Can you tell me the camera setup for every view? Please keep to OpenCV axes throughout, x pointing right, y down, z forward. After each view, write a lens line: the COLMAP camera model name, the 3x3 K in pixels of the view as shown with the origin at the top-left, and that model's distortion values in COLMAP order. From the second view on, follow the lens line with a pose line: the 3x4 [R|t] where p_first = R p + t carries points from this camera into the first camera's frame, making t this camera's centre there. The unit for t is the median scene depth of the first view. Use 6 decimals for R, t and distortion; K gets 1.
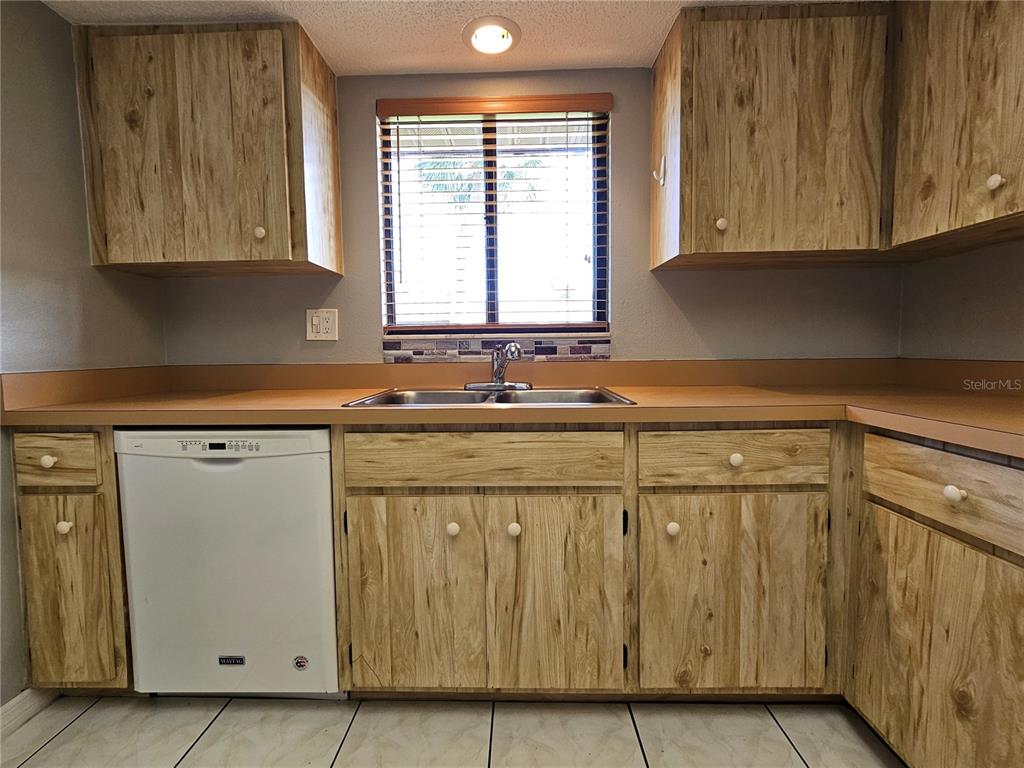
lens RADIAL K [[470.1, 0, 506.3], [0, 470.1, 378.0], [0, 0, 1]] dist [-0.002310, 0.002325]
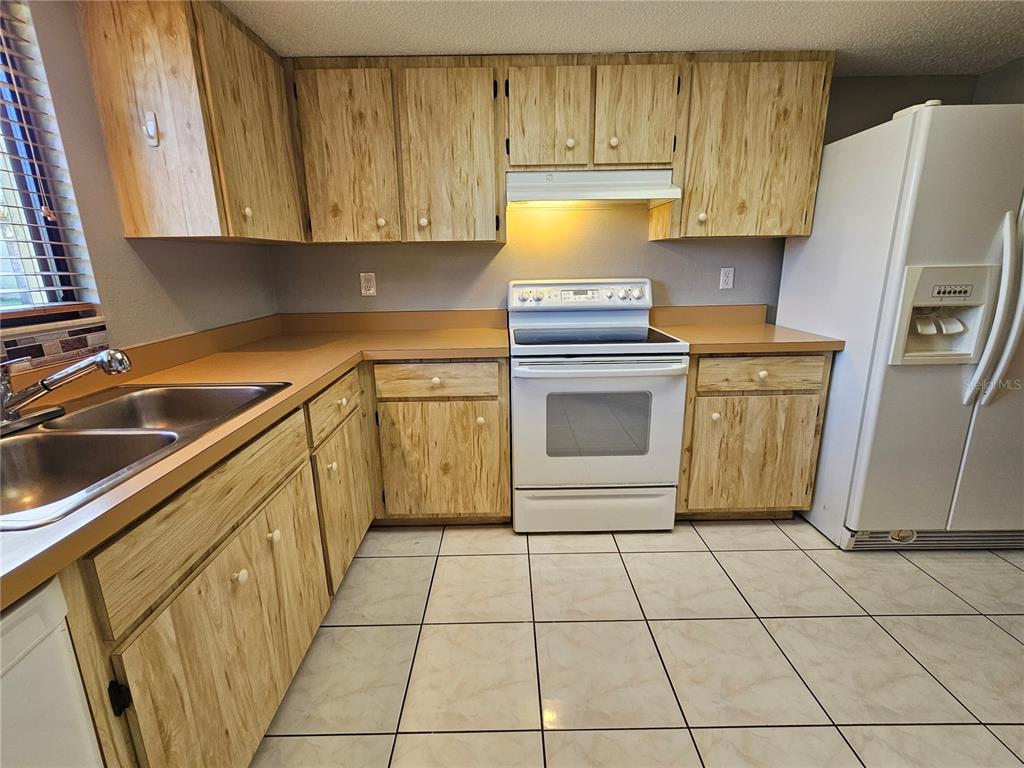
lens RADIAL K [[470.1, 0, 506.1], [0, 470.1, 378.4], [0, 0, 1]] dist [-0.002310, 0.002325]
pose [[-0.032435, -0.230506, 0.972530, -0.846542], [0.081688, 0.969175, 0.232435, -0.177137], [-0.996130, 0.086983, -0.012605, 0.499017]]
